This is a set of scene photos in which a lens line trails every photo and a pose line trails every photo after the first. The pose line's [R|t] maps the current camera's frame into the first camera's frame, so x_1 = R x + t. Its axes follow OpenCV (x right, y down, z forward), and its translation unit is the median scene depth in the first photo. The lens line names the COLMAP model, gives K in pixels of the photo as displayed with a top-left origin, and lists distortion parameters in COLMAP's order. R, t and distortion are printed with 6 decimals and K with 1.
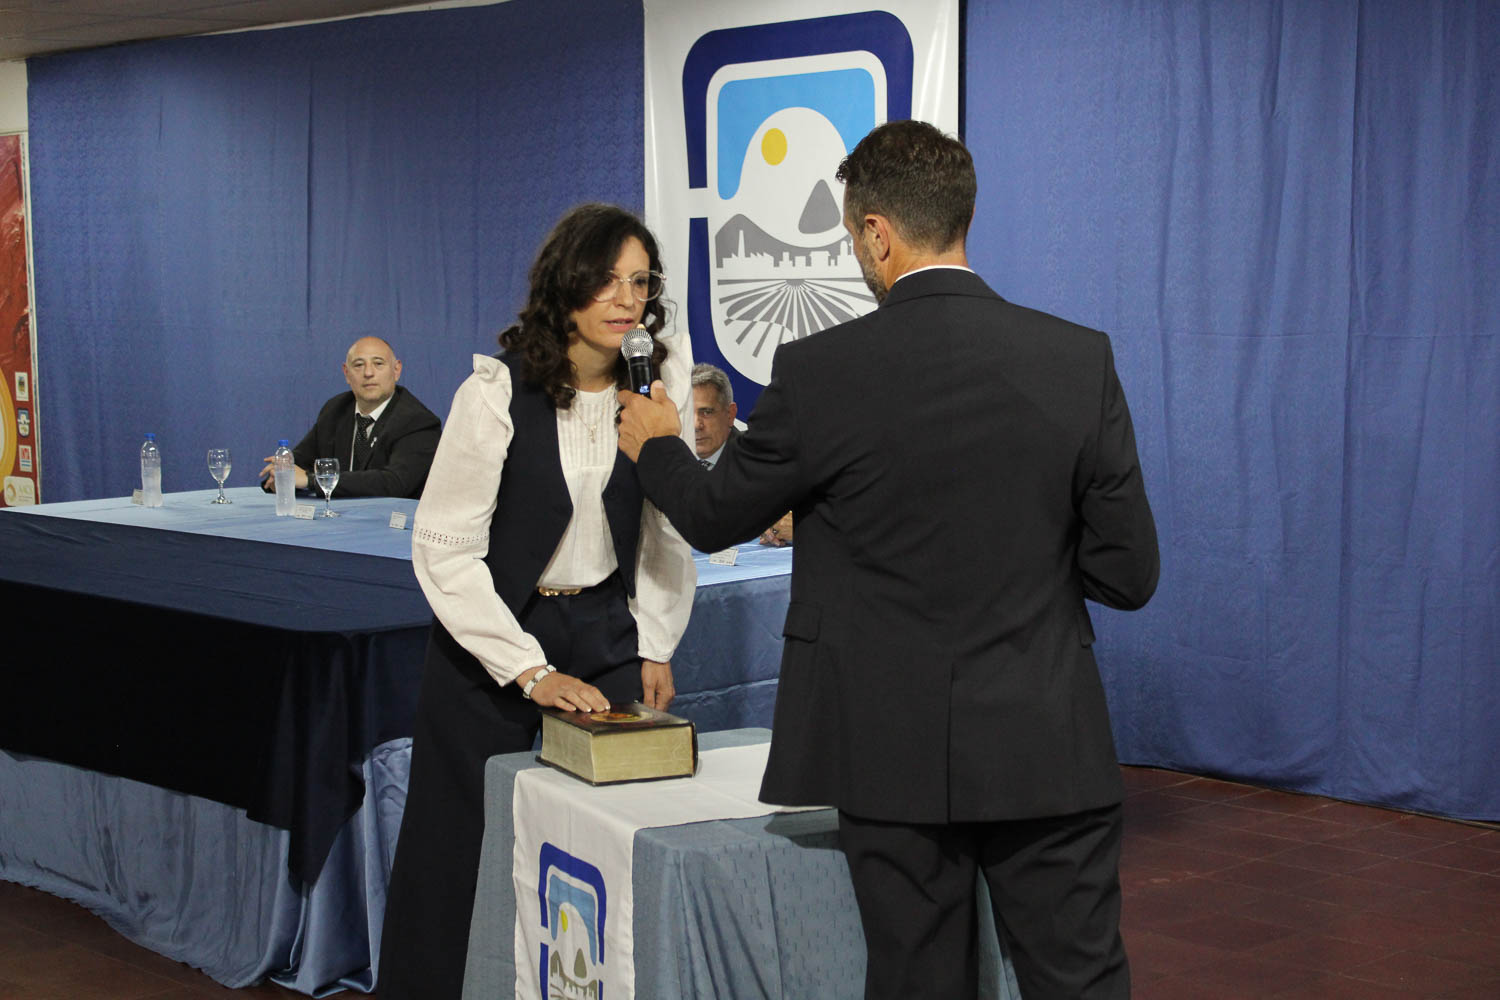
lens RADIAL K [[2633.9, 0, 770.3], [0, 2633.9, 493.1], [0, 0, 1]] dist [0.004654, 0.000000]
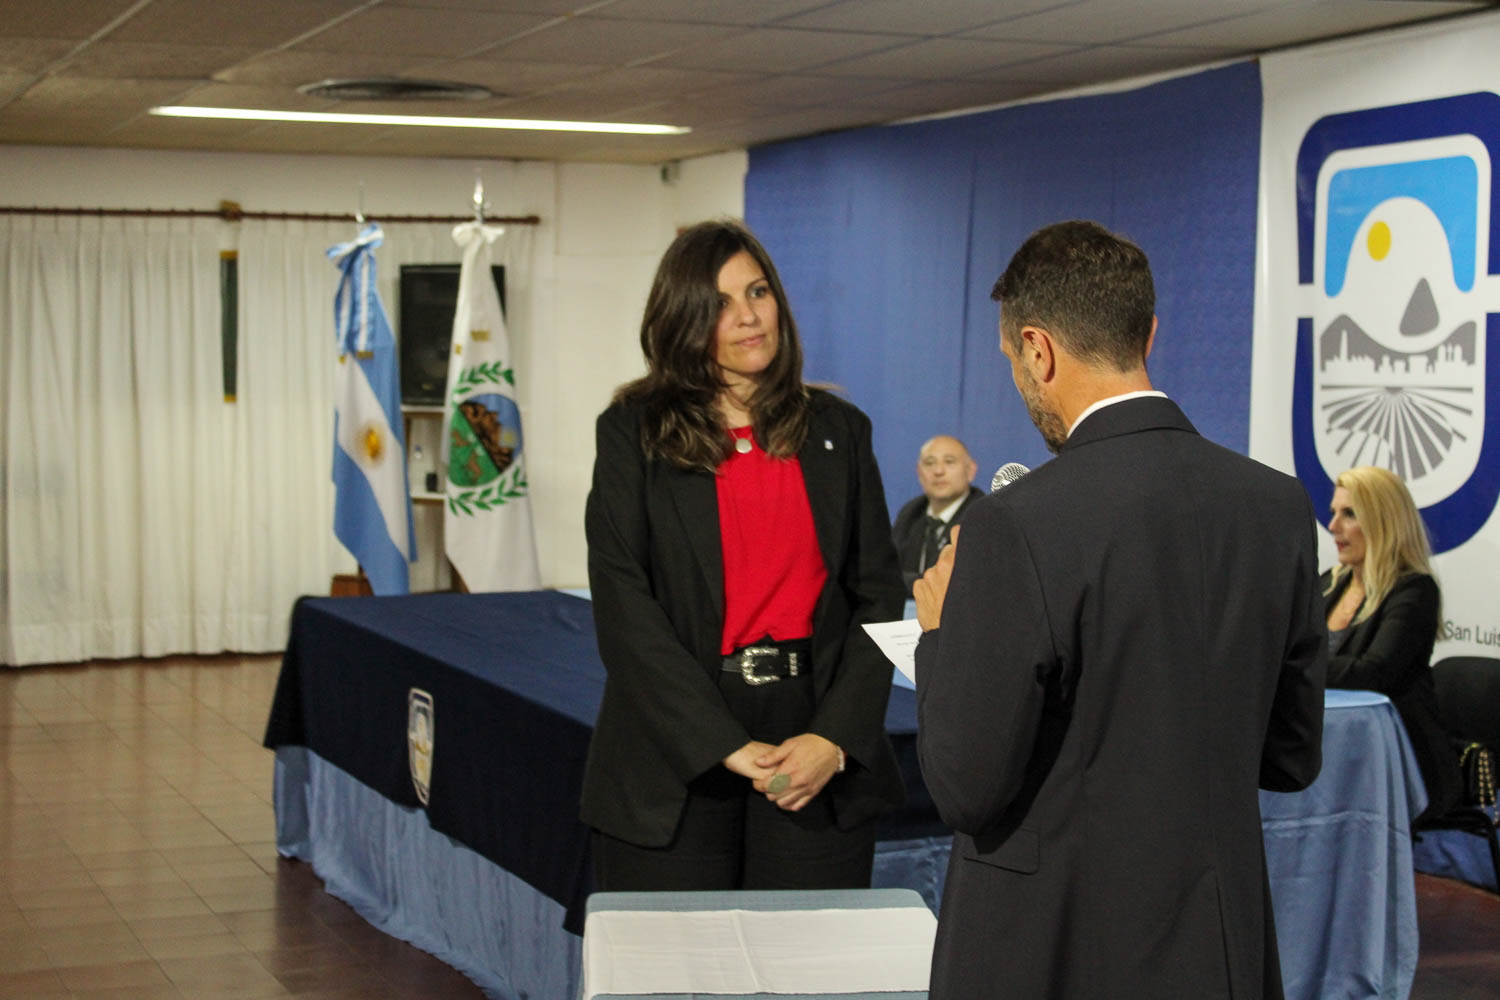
lens RADIAL K [[2633.9, 0, 757.5], [0, 2633.9, 551.5], [0, 0, 1]] dist [0.004654, 0.000000]
pose [[0.932795, 0.050498, -0.356853, 0.154099], [-0.054581, 0.998508, -0.001371, -0.012981], [0.356251, 0.020756, 0.934160, 0.085337]]
